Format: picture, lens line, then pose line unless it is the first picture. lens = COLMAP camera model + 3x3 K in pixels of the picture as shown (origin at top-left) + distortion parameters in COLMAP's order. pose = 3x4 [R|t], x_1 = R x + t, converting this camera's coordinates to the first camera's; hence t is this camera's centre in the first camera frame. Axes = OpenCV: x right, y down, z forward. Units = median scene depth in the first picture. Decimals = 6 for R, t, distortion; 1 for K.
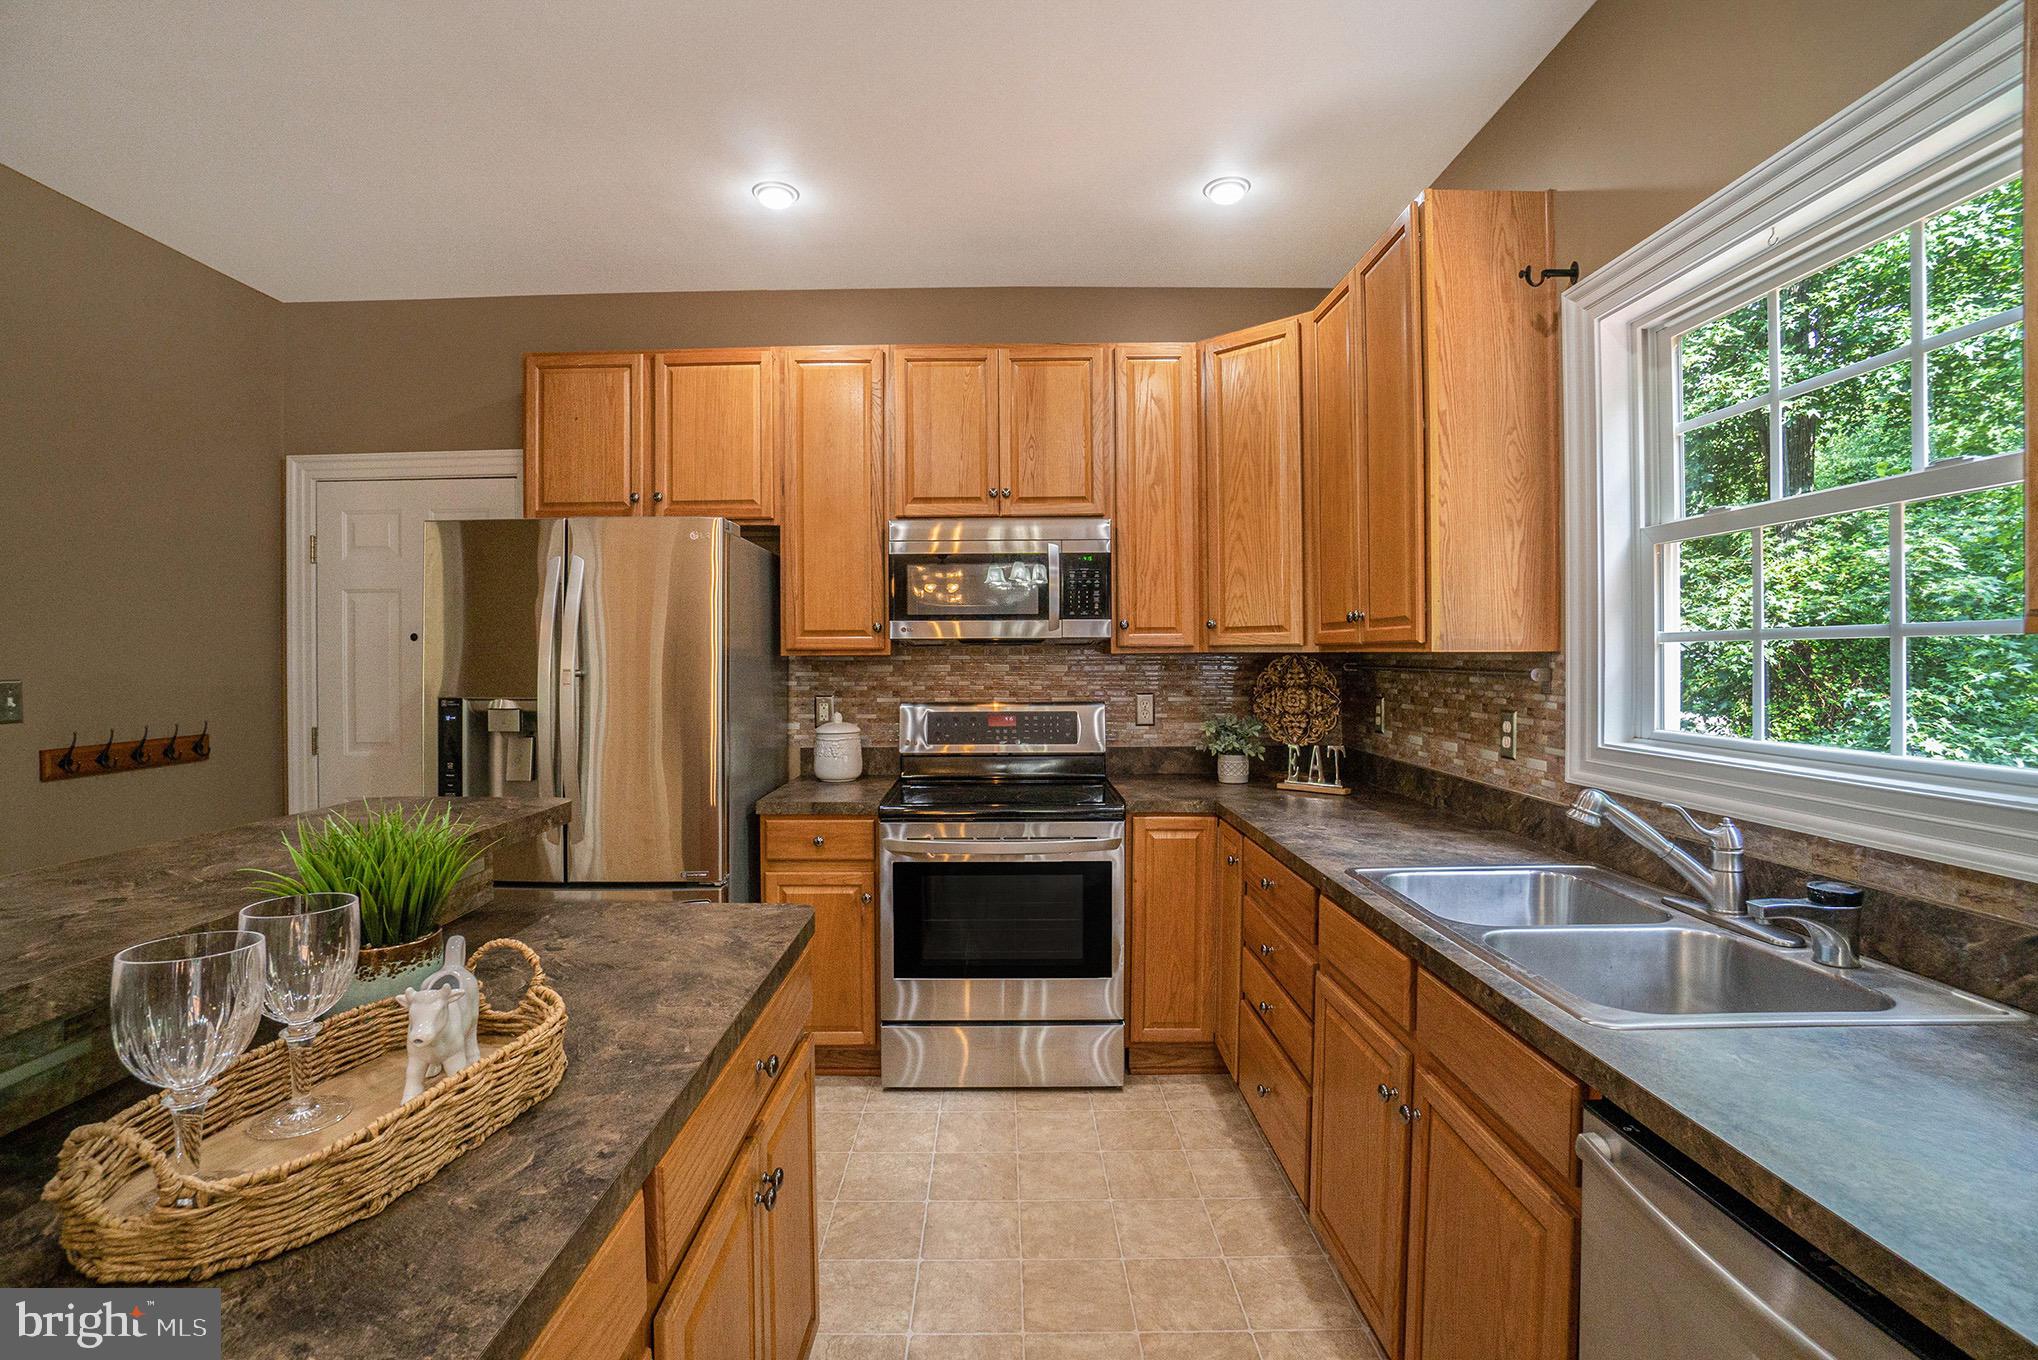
lens RADIAL K [[902.1, 0, 1012.2], [0, 902.1, 691.0], [0, 0, 1]] dist [-0.055725, 0.012186]
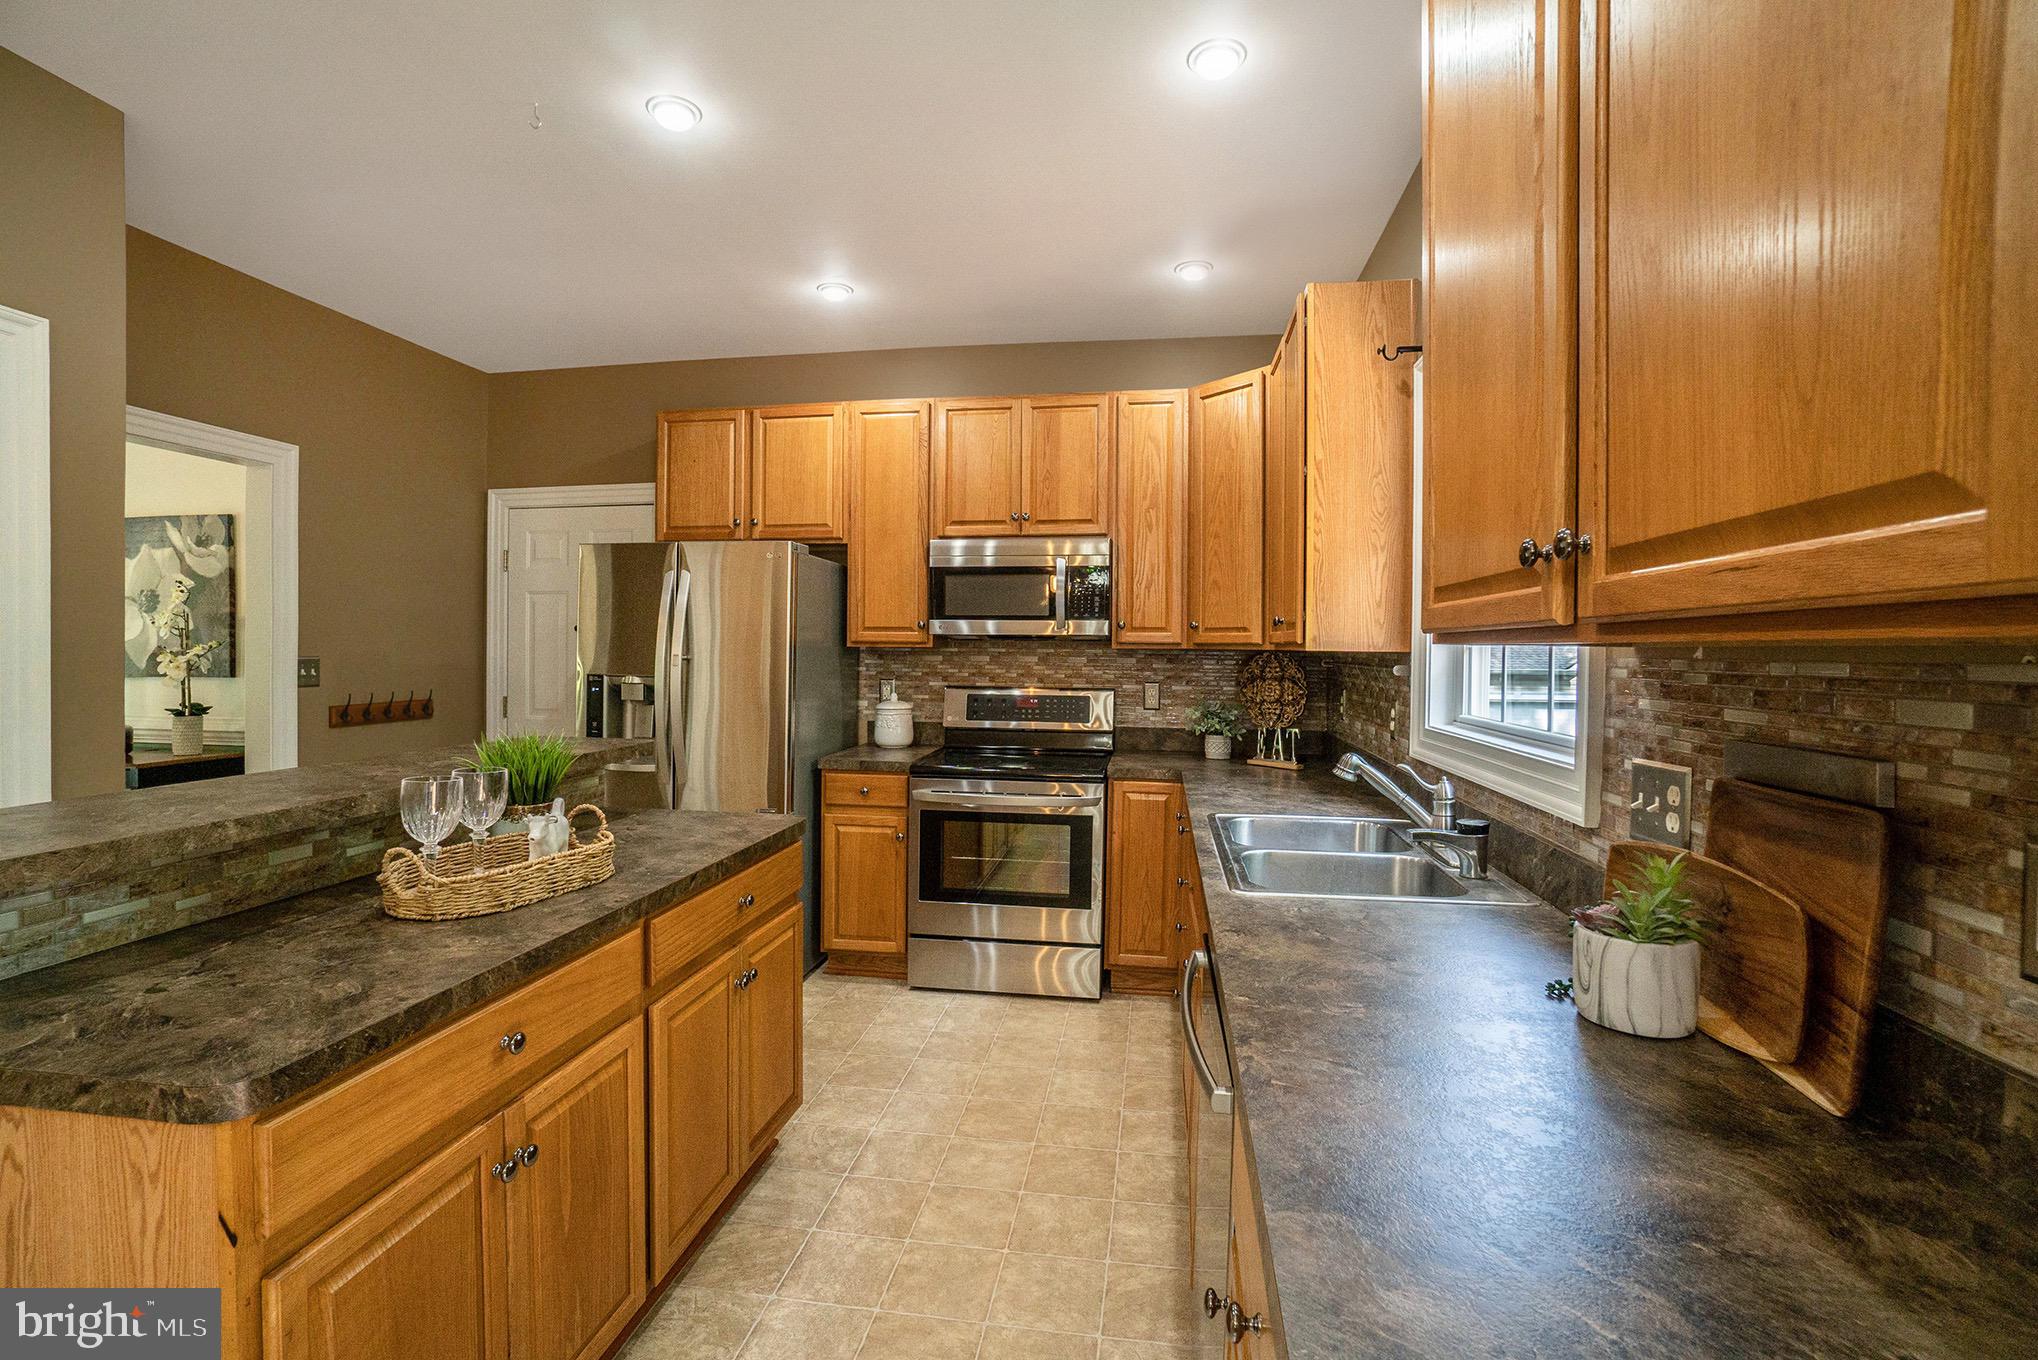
lens RADIAL K [[902.1, 0, 1046.0], [0, 902.1, 684.7], [0, 0, 1]] dist [-0.055725, 0.012186]
pose [[0.990882, 0.018948, -0.133396, 0.206849], [-0.018581, 0.999819, 0.003993, 0.004372], [0.133448, -0.001478, 0.991055, -0.234569]]
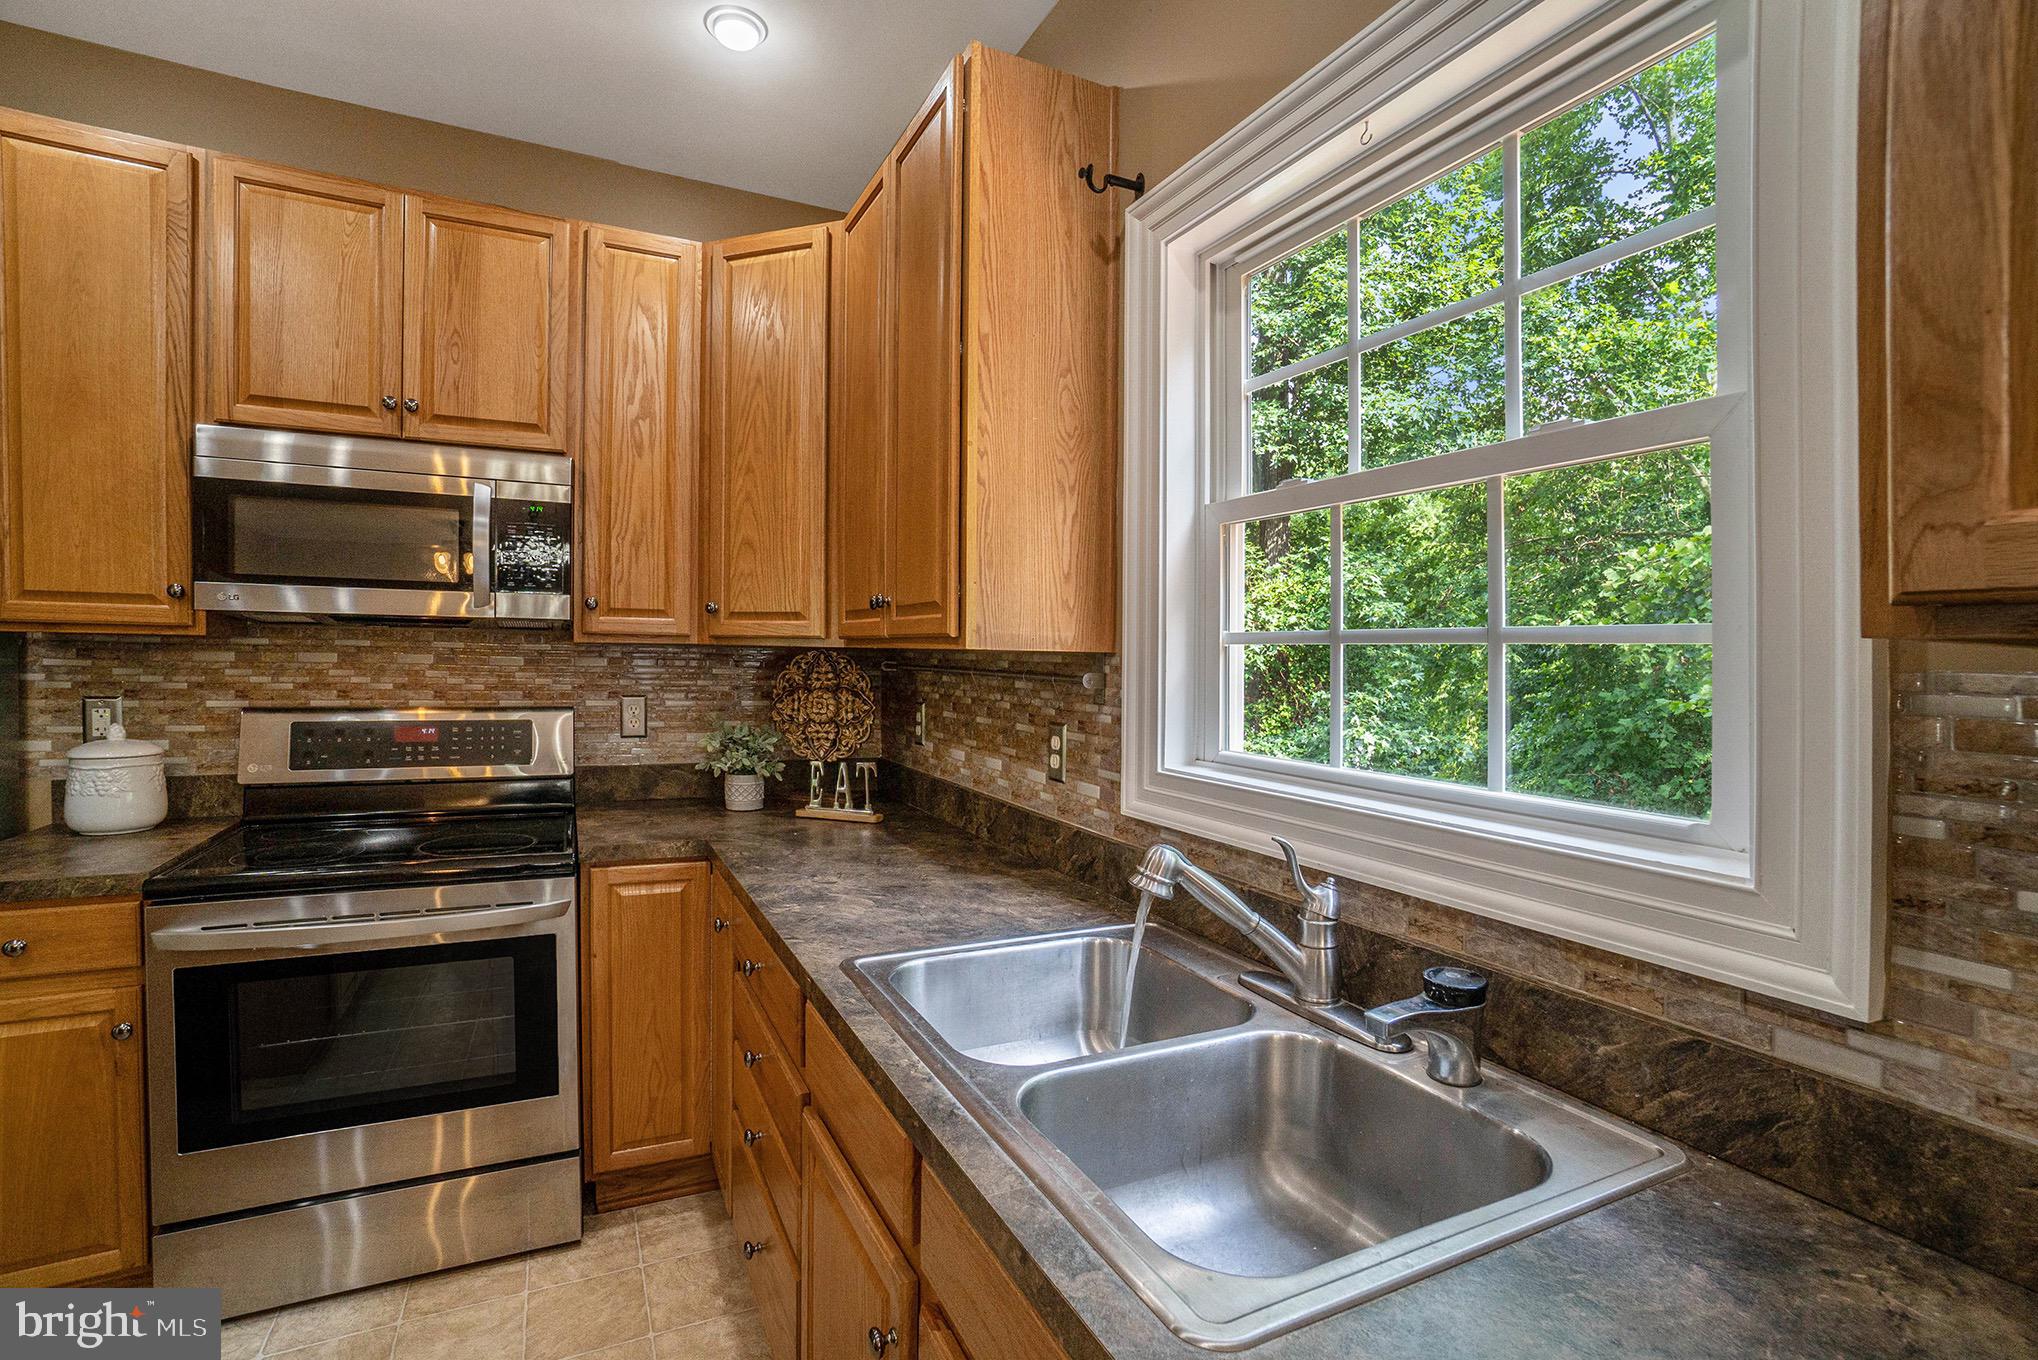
lens RADIAL K [[902.1, 0, 983.1], [0, 902.1, 691.1], [0, 0, 1]] dist [-0.055725, 0.012186]
pose [[0.909312, 0.007184, 0.416052, 0.124063], [-0.009325, 0.999952, 0.003115, -0.007814], [-0.416010, -0.006712, 0.909335, 0.223015]]
